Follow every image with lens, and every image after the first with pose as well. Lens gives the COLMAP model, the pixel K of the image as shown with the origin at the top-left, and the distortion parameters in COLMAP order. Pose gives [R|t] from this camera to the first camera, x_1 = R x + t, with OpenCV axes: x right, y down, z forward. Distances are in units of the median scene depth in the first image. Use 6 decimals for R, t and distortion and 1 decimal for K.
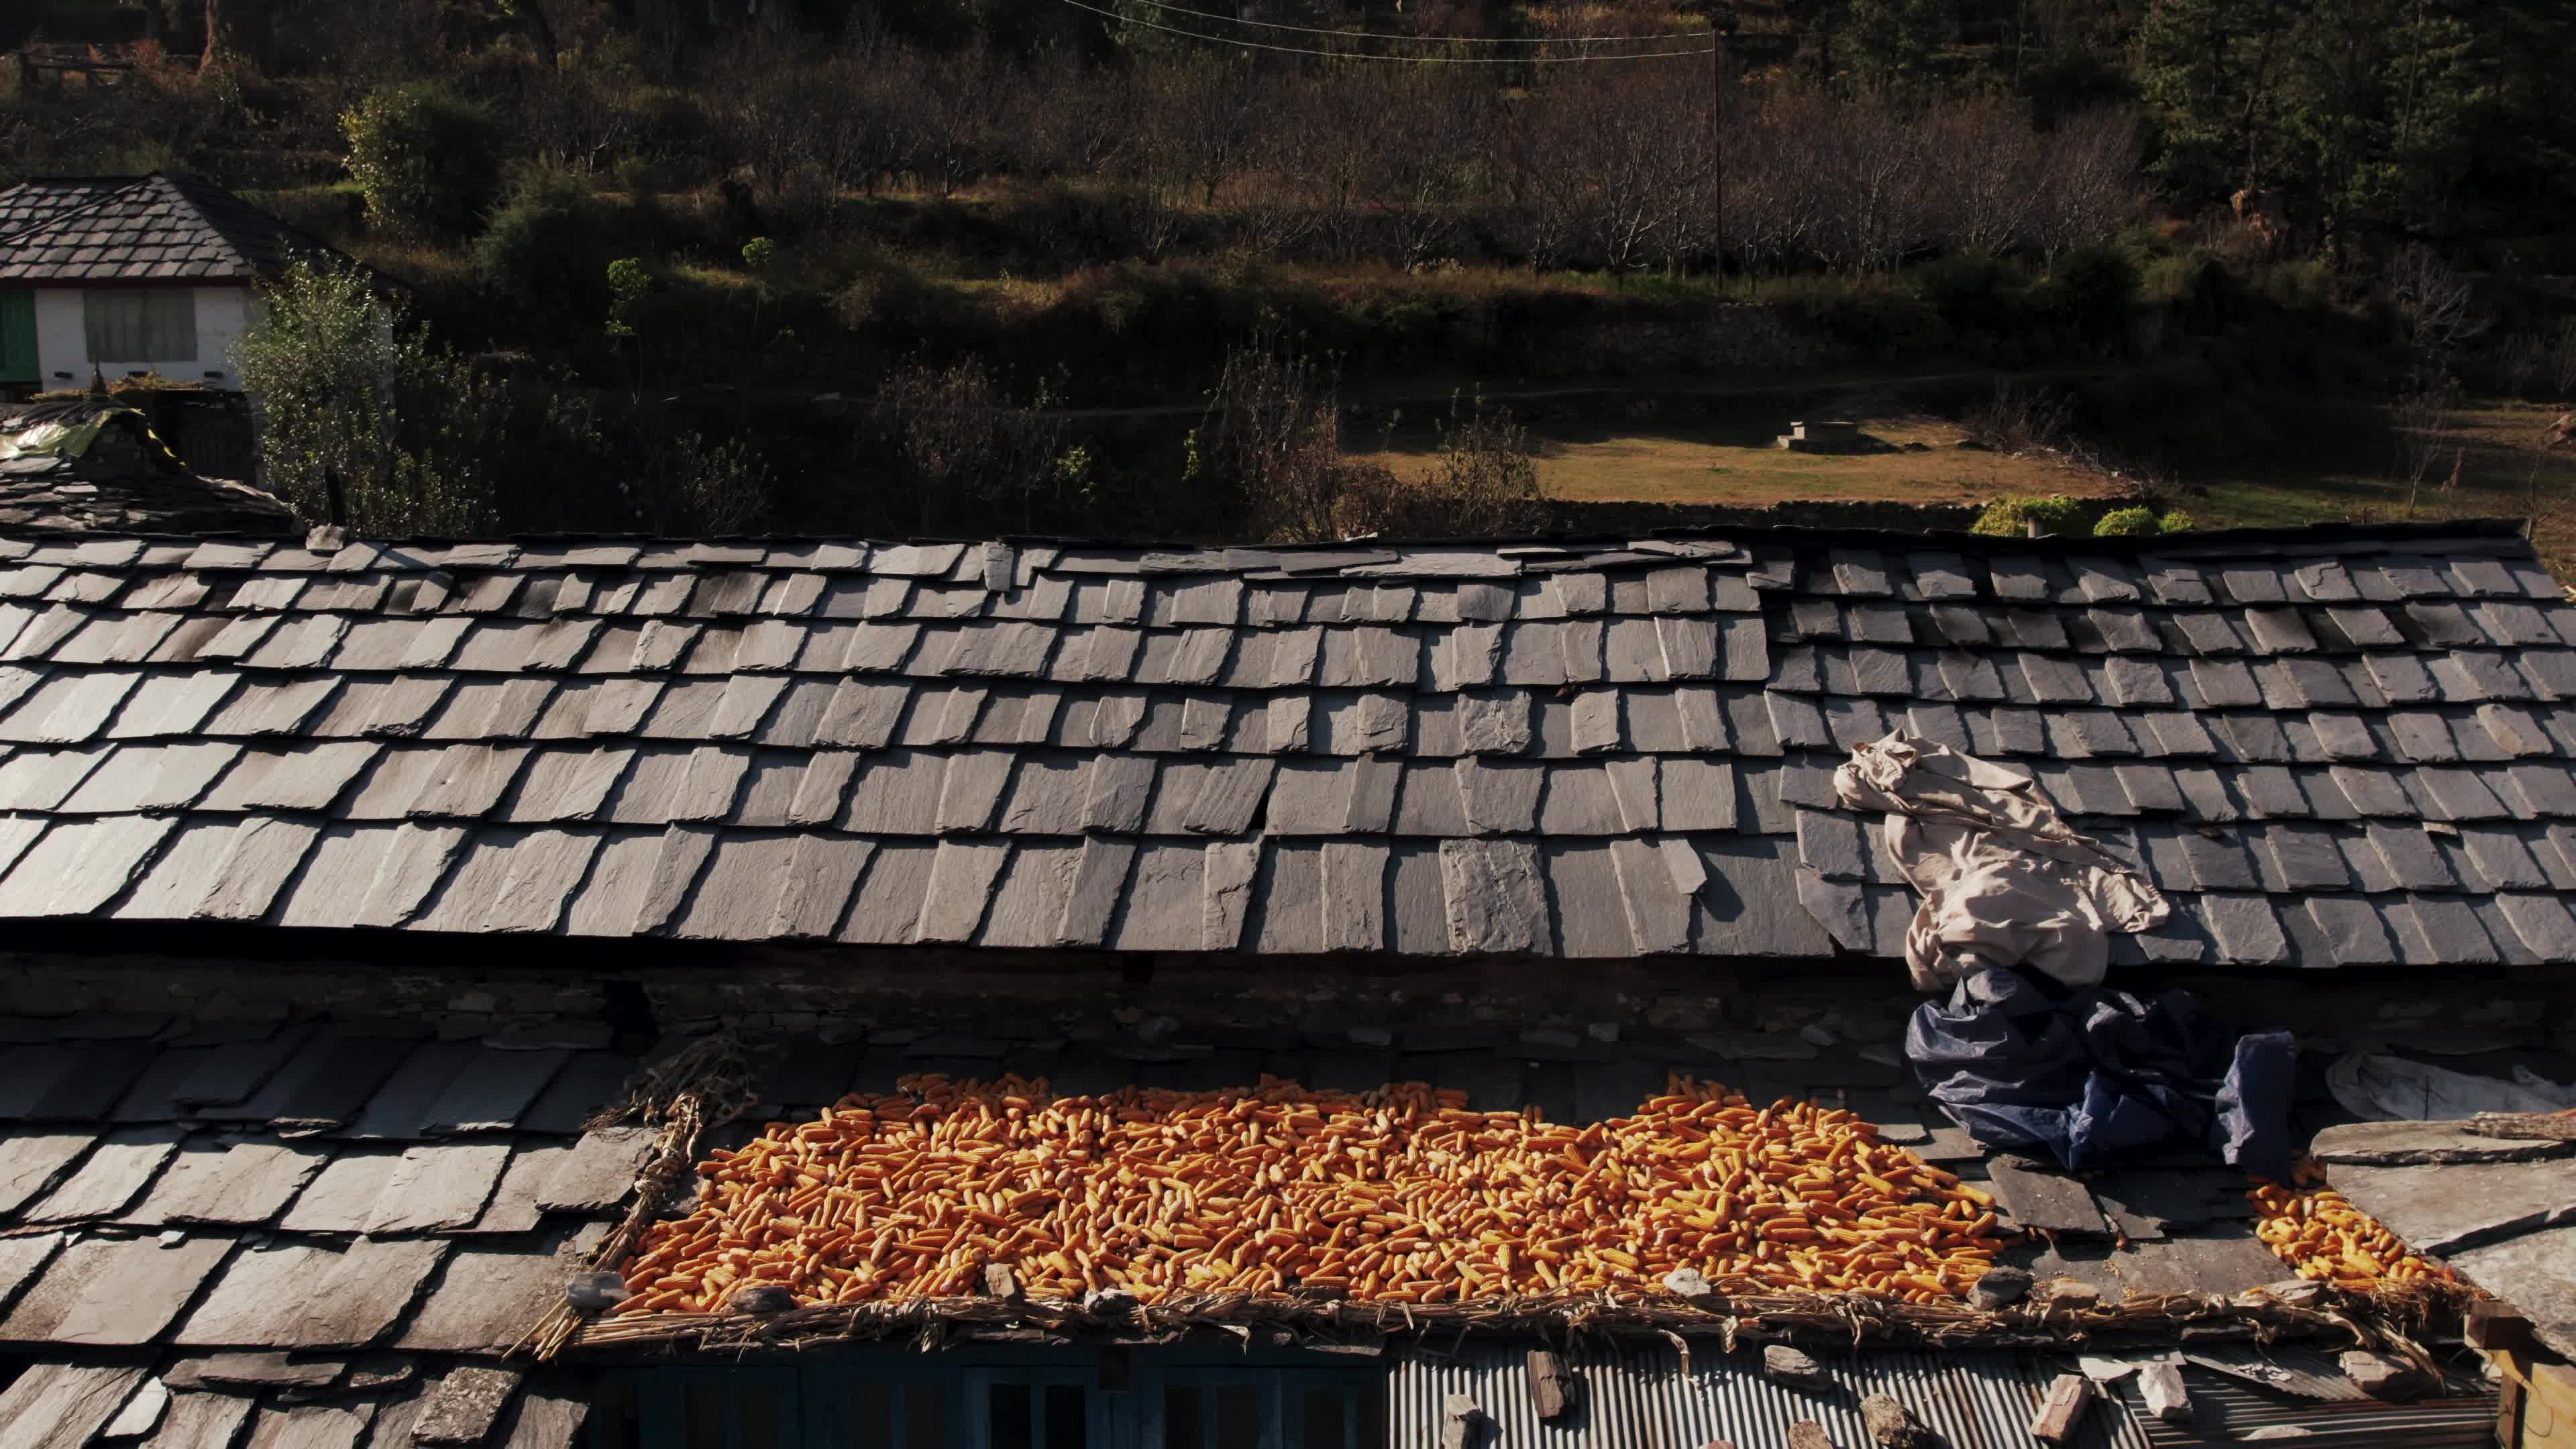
lens RADIAL K [[2349.6, 0, 1288.0], [0, 2349.6, 724.5], [0, 0, 1]] dist [-0.044752, -0.022237]
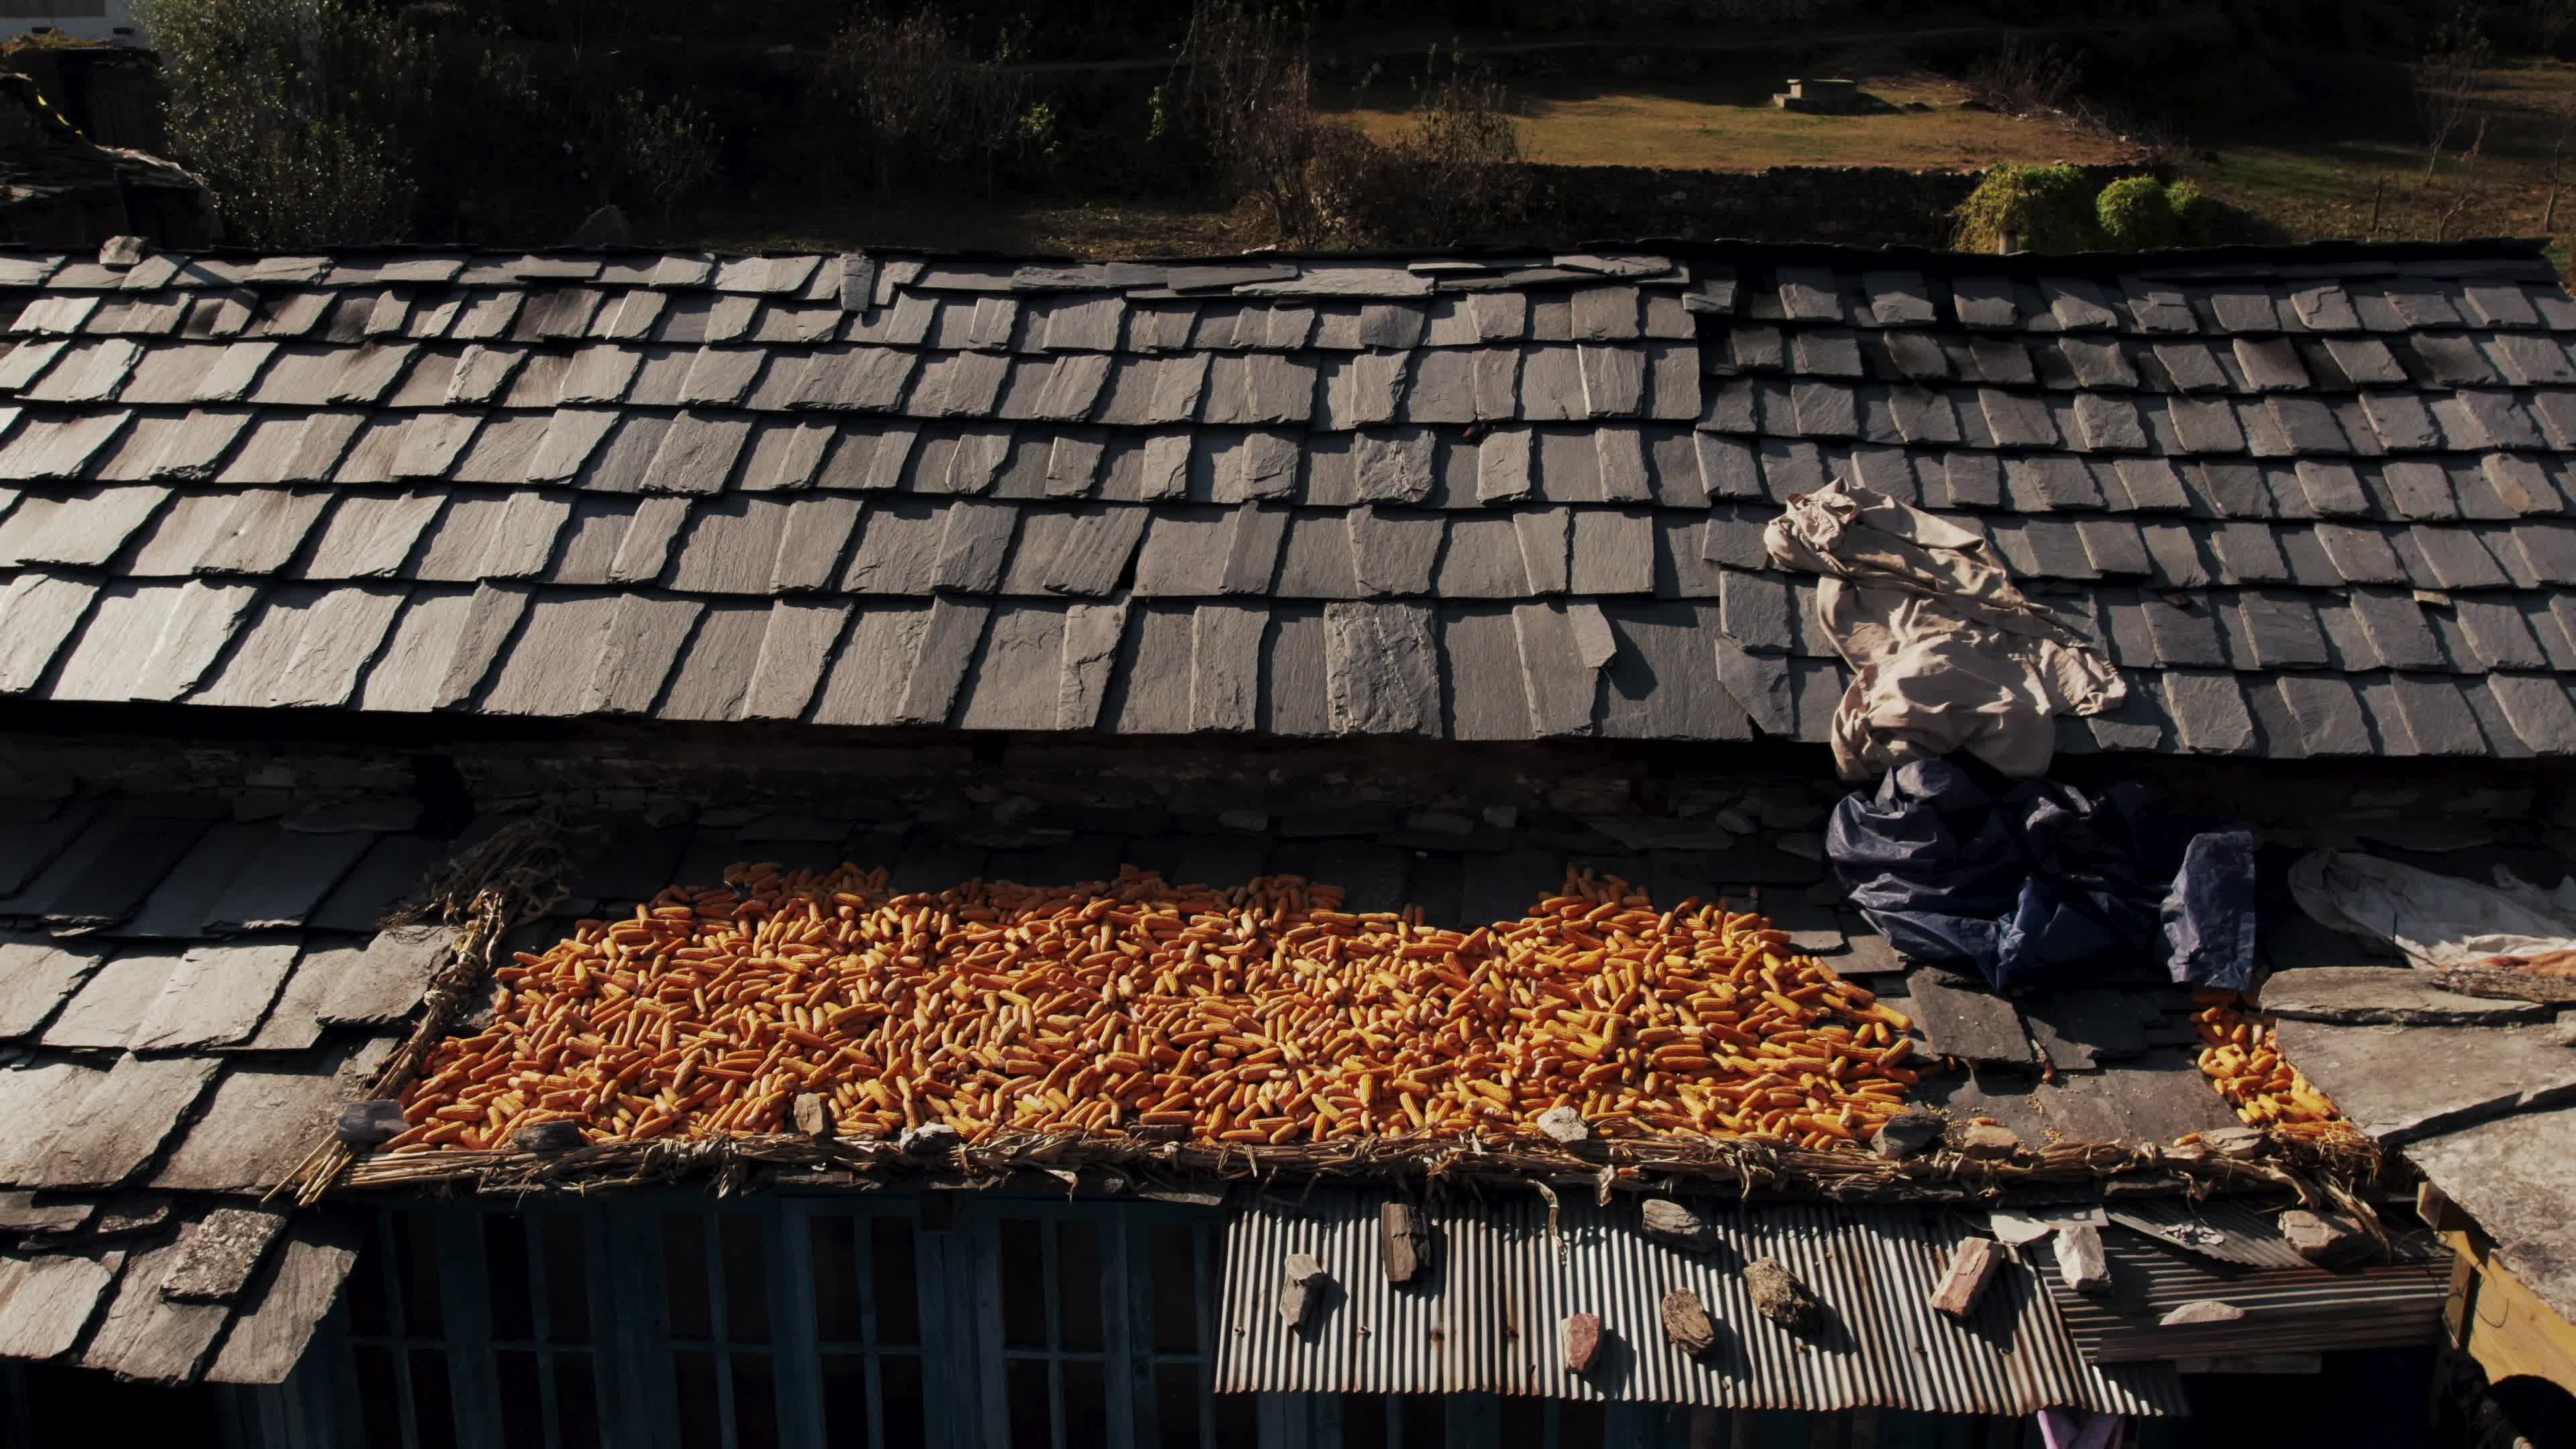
lens RADIAL K [[2349.6, 0, 1288.0], [0, 2349.6, 724.5], [0, 0, 1]] dist [-0.044752, -0.022237]
pose [[0.999995, 0.002170, 0.002217, 0.048604], [-0.002469, 0.989374, 0.145373, -0.036076], [-0.001878, -0.145378, 0.989374, 0.098645]]
